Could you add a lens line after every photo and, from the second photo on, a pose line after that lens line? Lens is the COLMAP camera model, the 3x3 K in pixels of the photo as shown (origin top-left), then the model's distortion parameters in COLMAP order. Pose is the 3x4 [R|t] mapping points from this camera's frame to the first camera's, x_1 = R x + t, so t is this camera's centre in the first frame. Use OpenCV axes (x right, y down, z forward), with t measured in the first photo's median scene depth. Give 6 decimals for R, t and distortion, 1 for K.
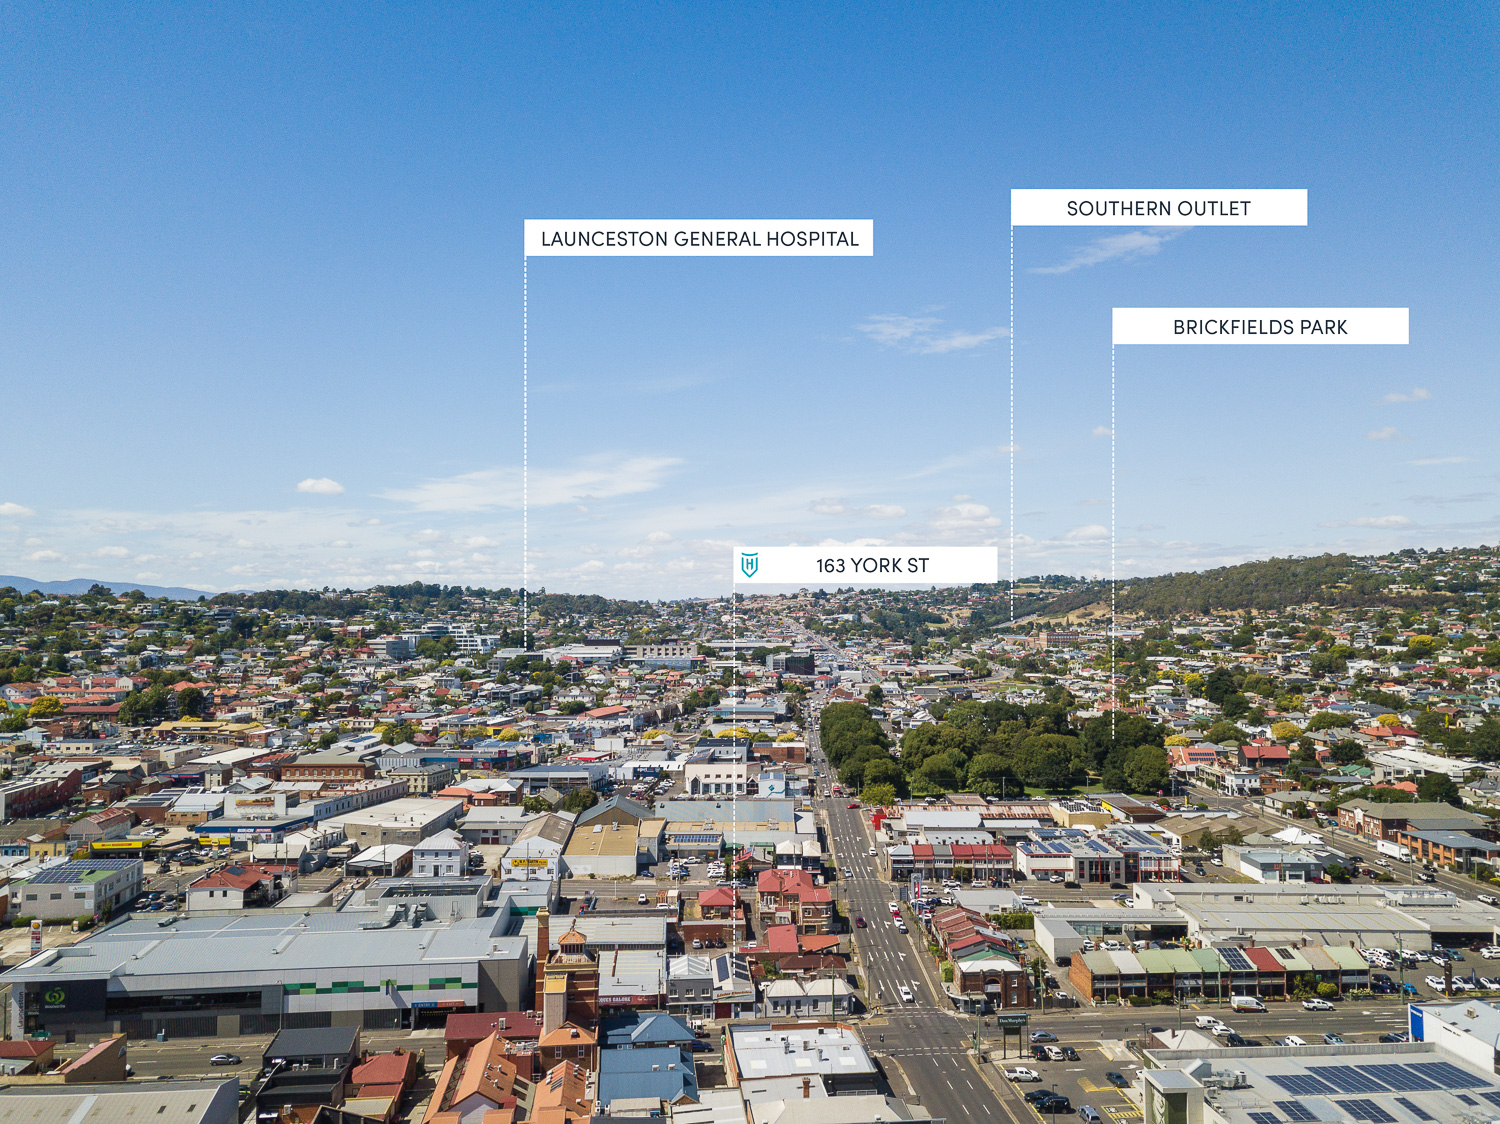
lens RADIAL K [[1142.8, 0, 750.0], [0, 1142.8, 562.0], [0, 0, 1]] dist [0.041817, -0.026803]
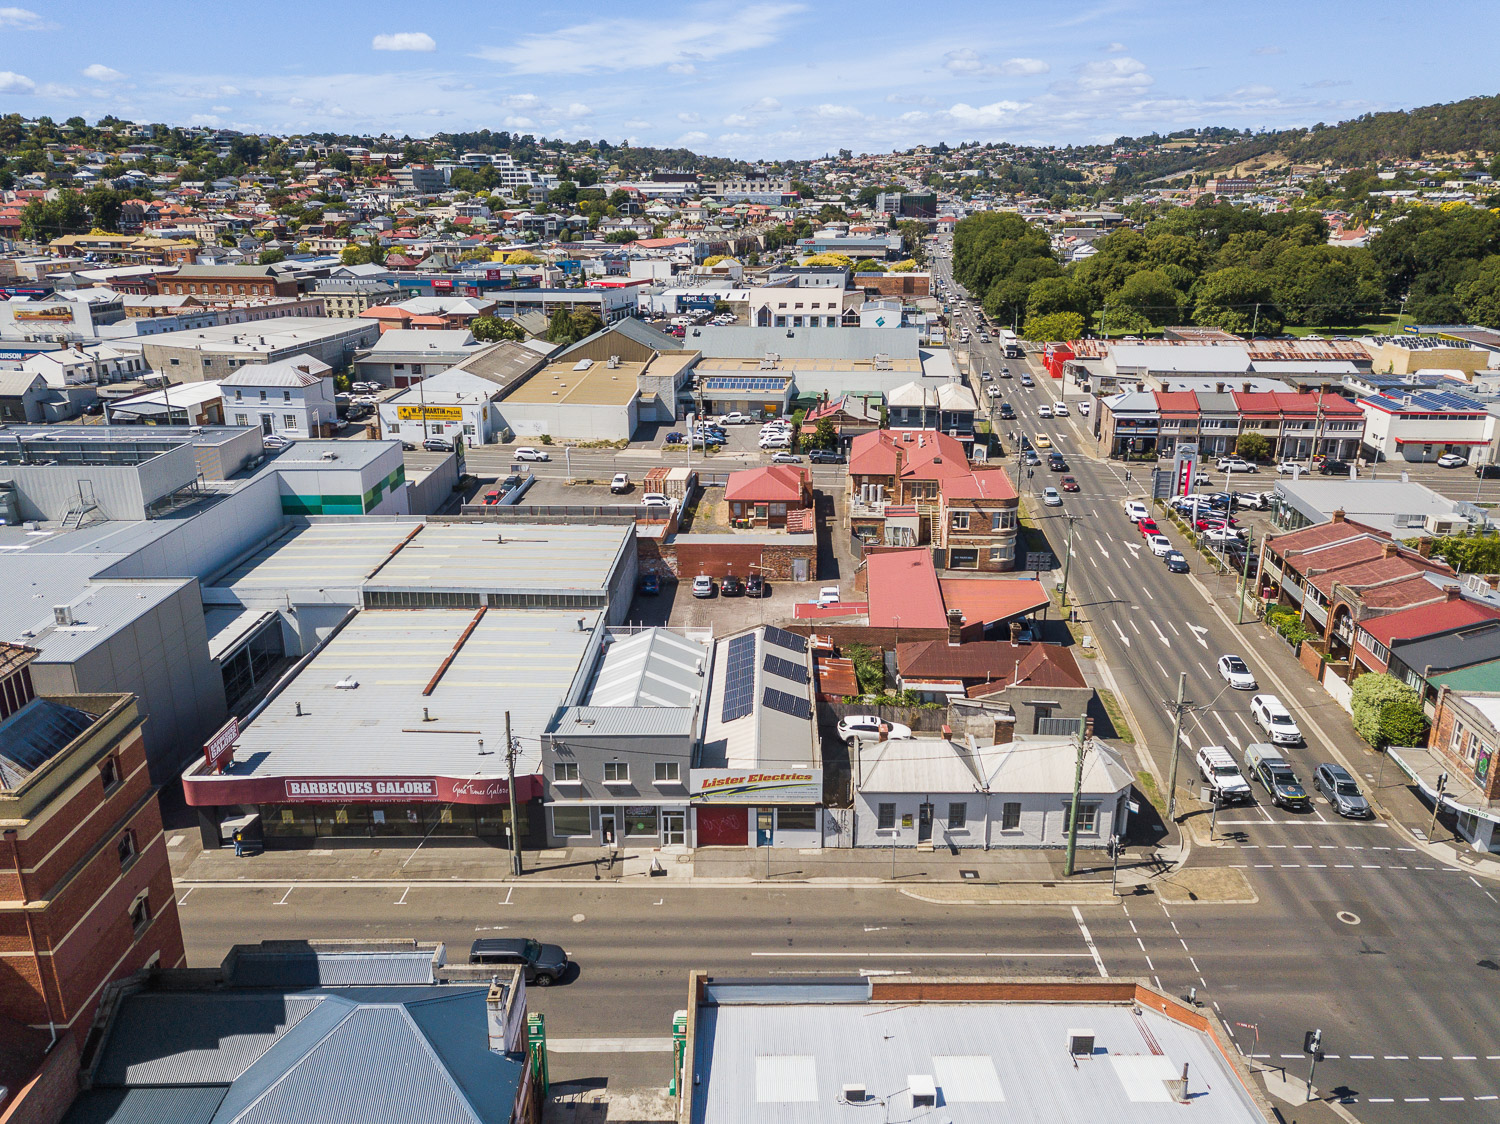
lens RADIAL K [[1142.8, 0, 750.0], [0, 1142.8, 562.0], [0, 0, 1]] dist [0.041817, -0.026803]
pose [[0.995941, 0.027613, -0.085672, 0.005469], [0.004127, 0.936774, 0.349911, 0.112336], [0.089918, -0.348844, 0.932857, 0.391152]]
